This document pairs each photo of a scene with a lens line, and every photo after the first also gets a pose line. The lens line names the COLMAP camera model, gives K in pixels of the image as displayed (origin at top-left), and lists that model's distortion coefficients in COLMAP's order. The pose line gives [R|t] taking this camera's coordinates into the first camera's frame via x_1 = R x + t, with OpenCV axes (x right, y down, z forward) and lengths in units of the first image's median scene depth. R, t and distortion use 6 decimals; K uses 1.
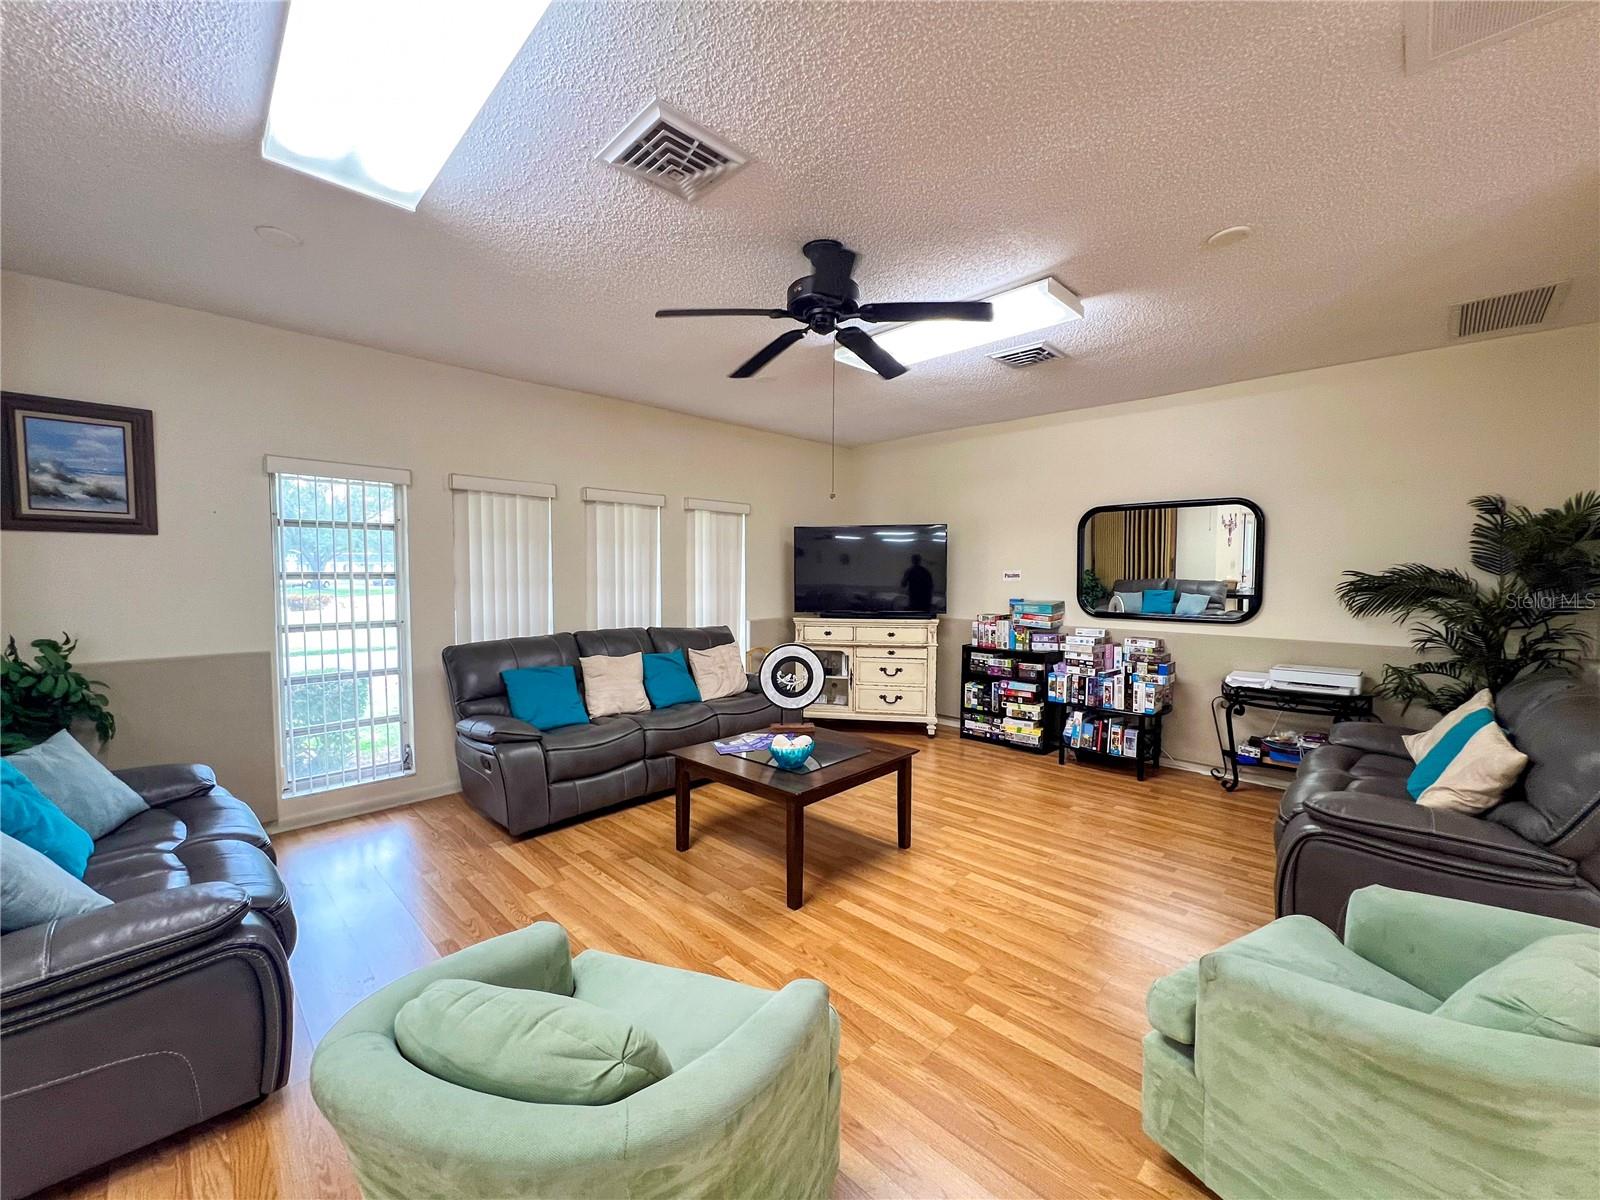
lens RADIAL K [[636.3, 0, 799.5], [0, 636.3, 600.1], [0, 0, 1]] dist [-0.005848, 0.001035]
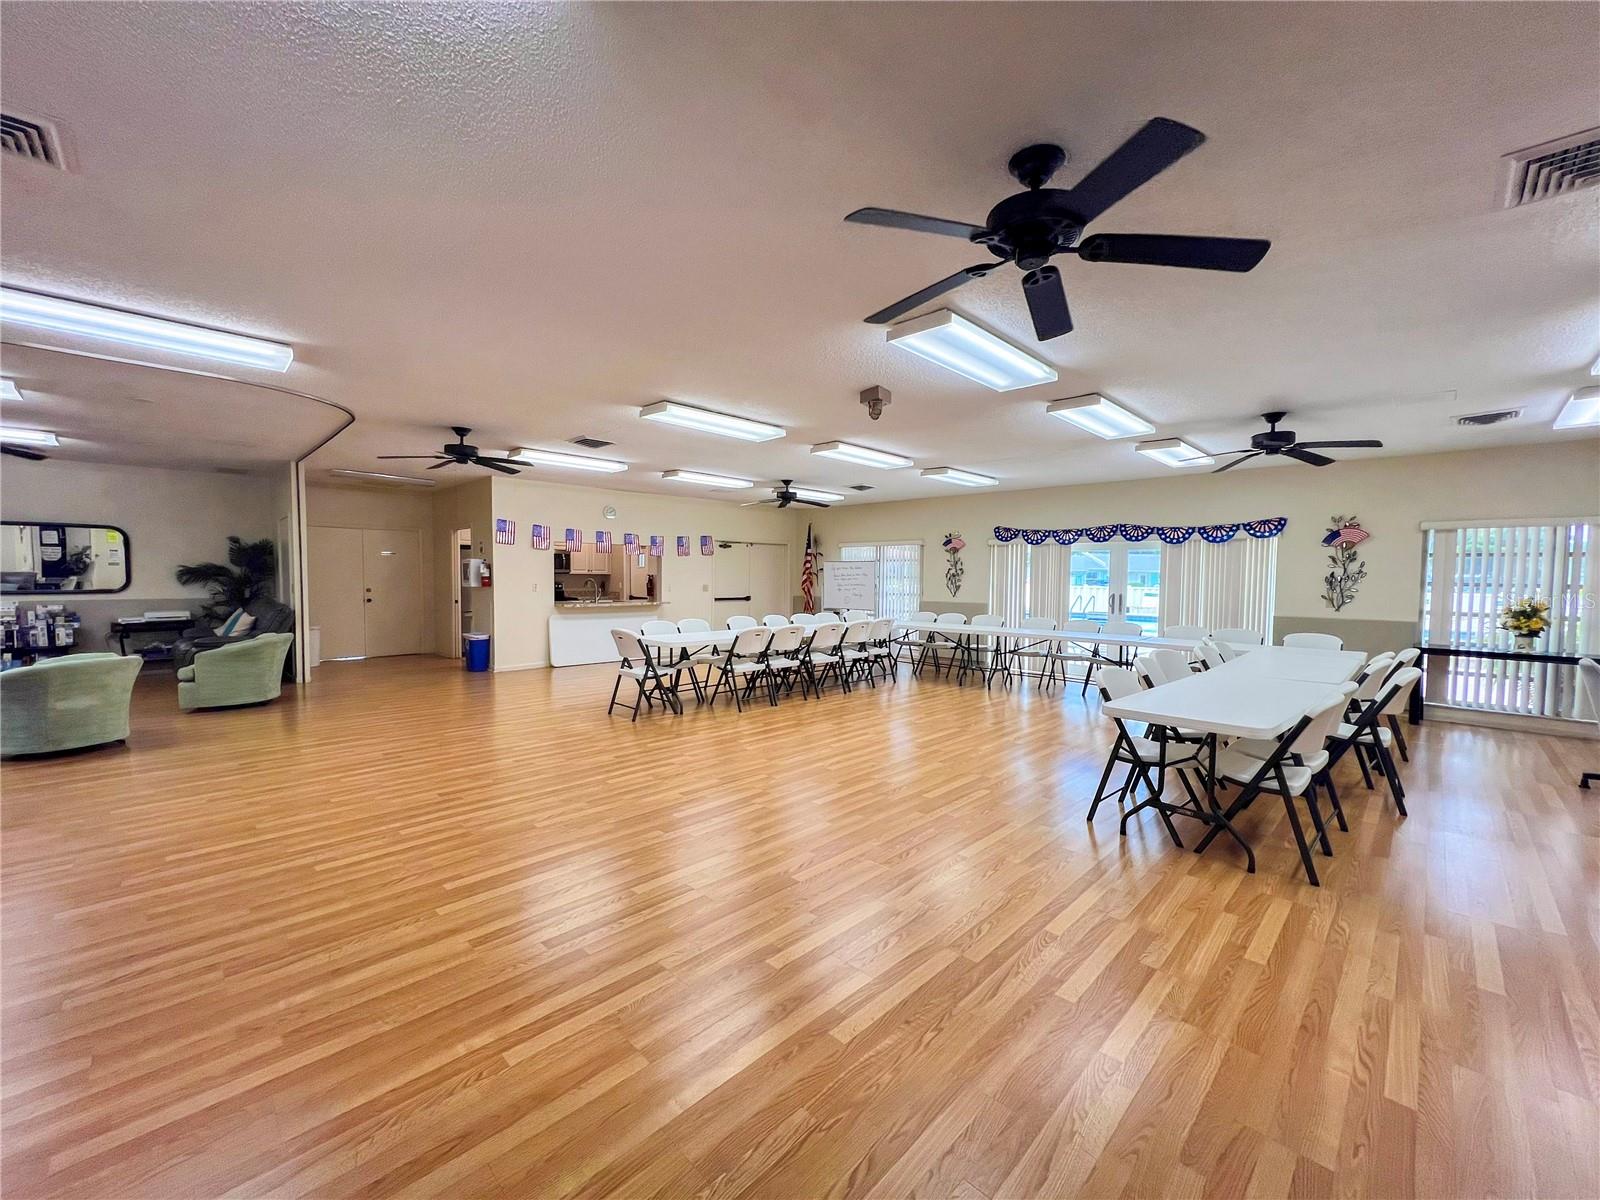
lens RADIAL K [[639.8, 0, 810.3], [0, 639.8, 615.4], [0, 0, 1]] dist [-0.001513, -0.000192]
pose [[-0.009050, -0.065917, 0.997784, -1.454515], [0.037212, 0.997112, 0.066210, 0.066286], [-0.999266, 0.037729, -0.006571, -1.238357]]
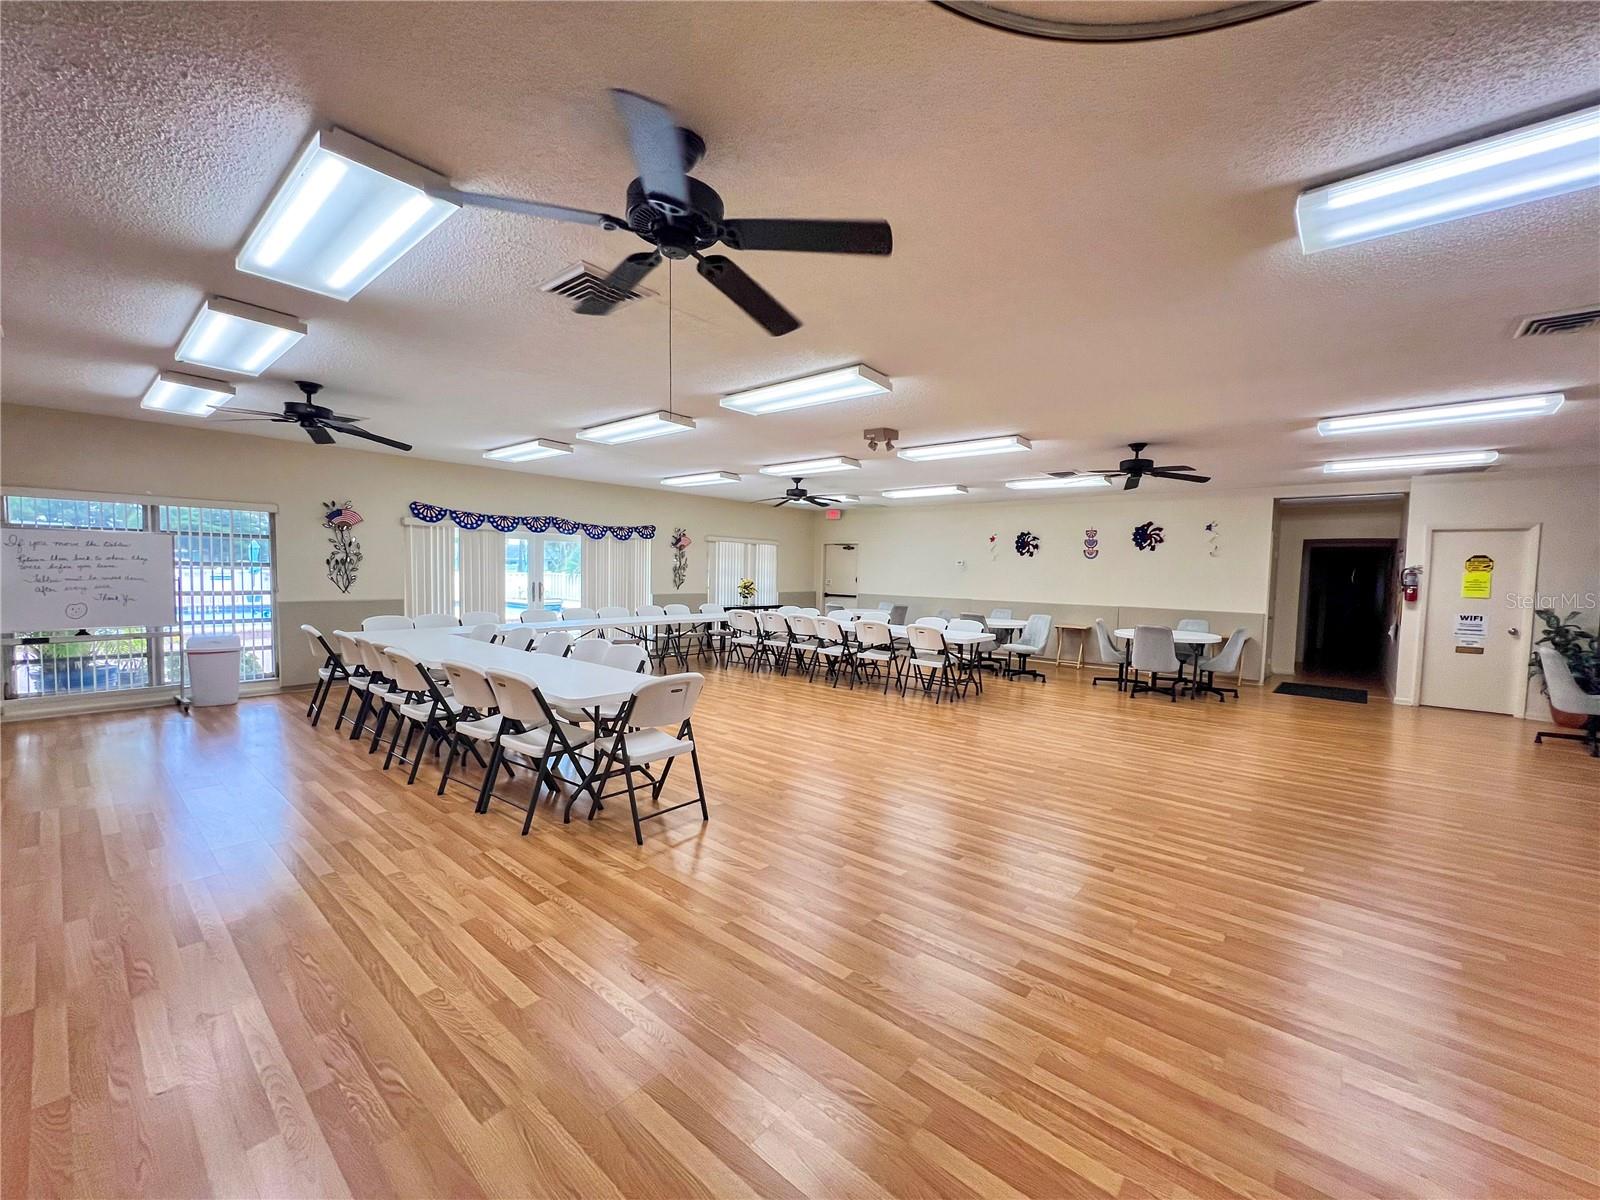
lens RADIAL K [[639.8, 0, 798.2], [0, 639.8, 599.8], [0, 0, 1]] dist [-0.001513, -0.000192]
pose [[-0.996775, -0.019059, -0.077956, 3.279655], [-0.026286, 0.995342, 0.092750, -0.145603], [0.075825, 0.094500, -0.992633, 3.047286]]
